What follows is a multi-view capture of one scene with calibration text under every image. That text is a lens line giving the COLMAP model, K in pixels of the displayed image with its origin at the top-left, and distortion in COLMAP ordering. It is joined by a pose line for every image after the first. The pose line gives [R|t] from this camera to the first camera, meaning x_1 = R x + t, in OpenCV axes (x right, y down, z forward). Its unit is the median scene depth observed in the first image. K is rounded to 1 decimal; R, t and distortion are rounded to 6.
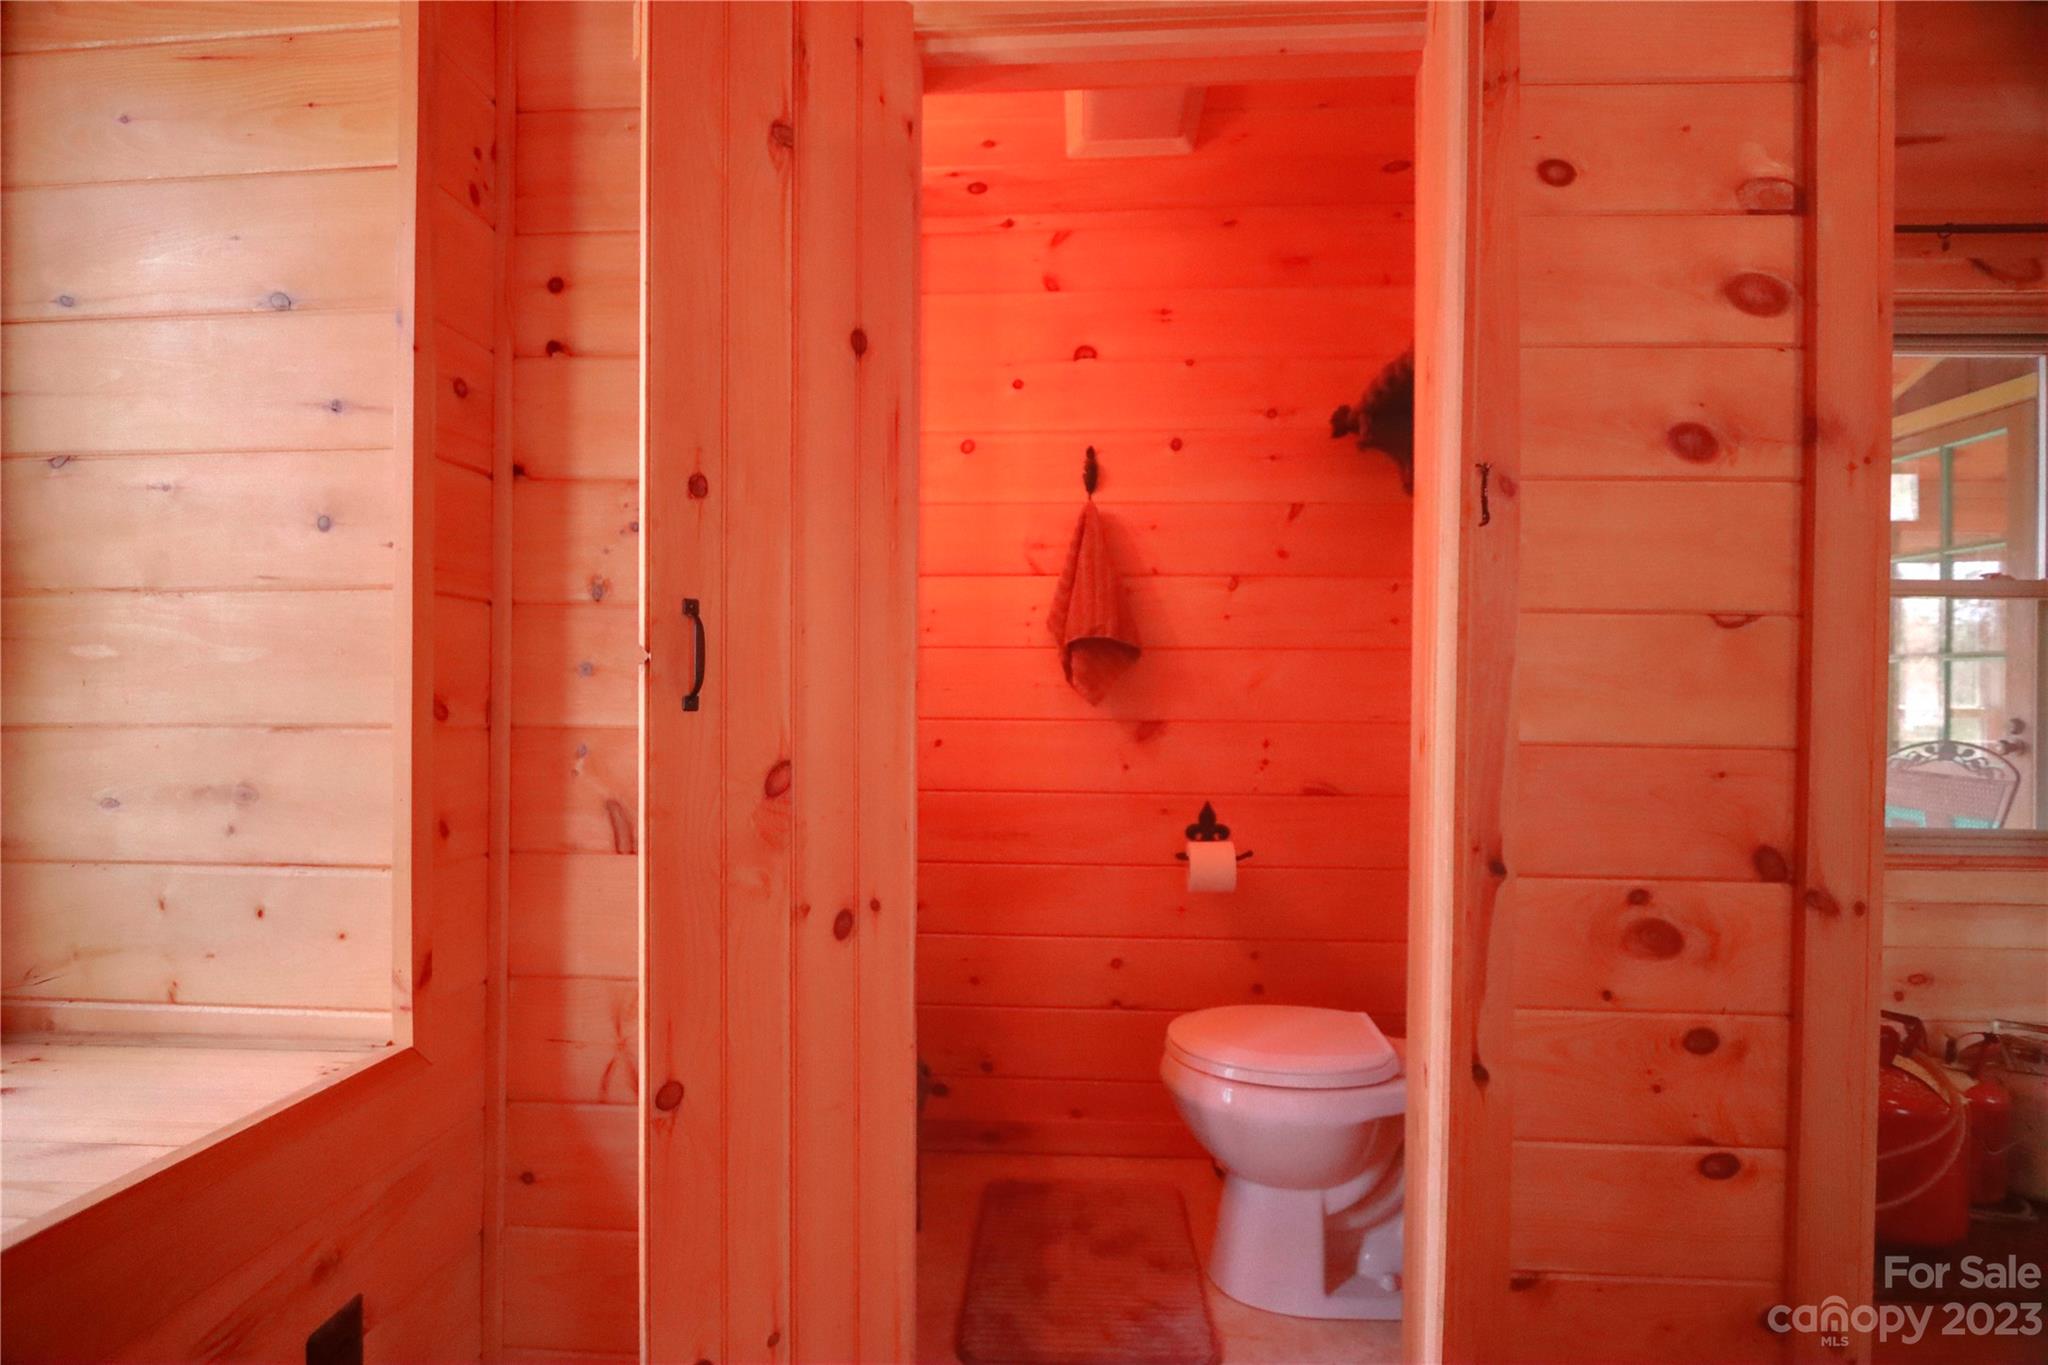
lens RADIAL K [[968.9, 0, 1011.6], [0, 968.9, 694.9], [0, 0, 1]] dist [-0.012921, -0.000036]
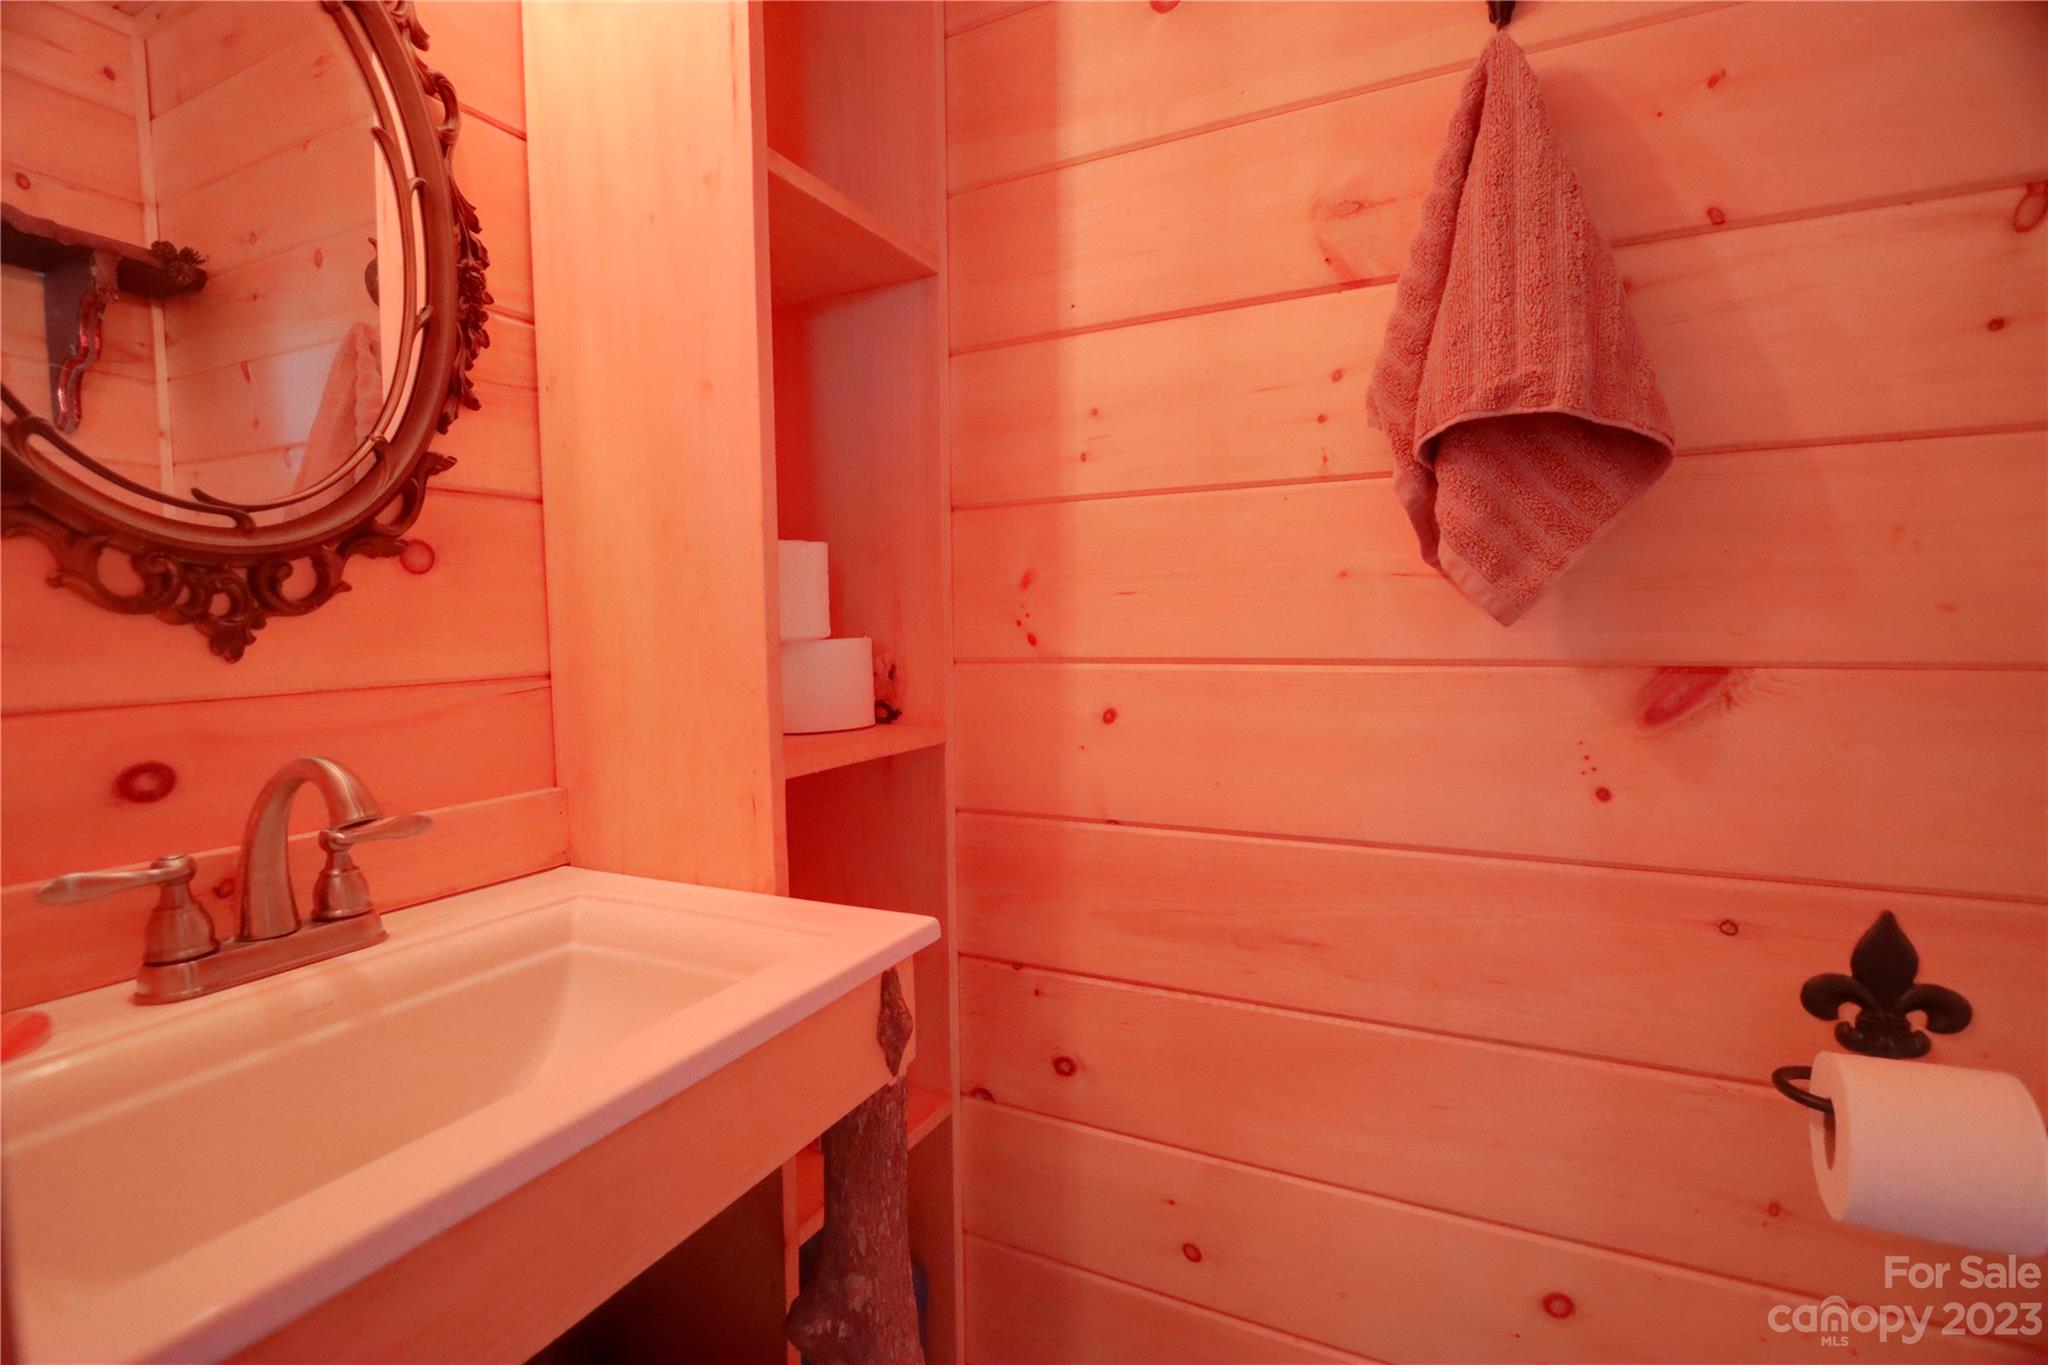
lens RADIAL K [[968.9, 0, 1011.6], [0, 968.9, 694.9], [0, 0, 1]] dist [-0.012921, -0.000036]
pose [[0.921220, 0.011914, -0.388860, 0.055654], [0.013310, 0.997981, 0.062108, 0.012925], [0.388814, -0.062391, 0.919201, 0.599287]]
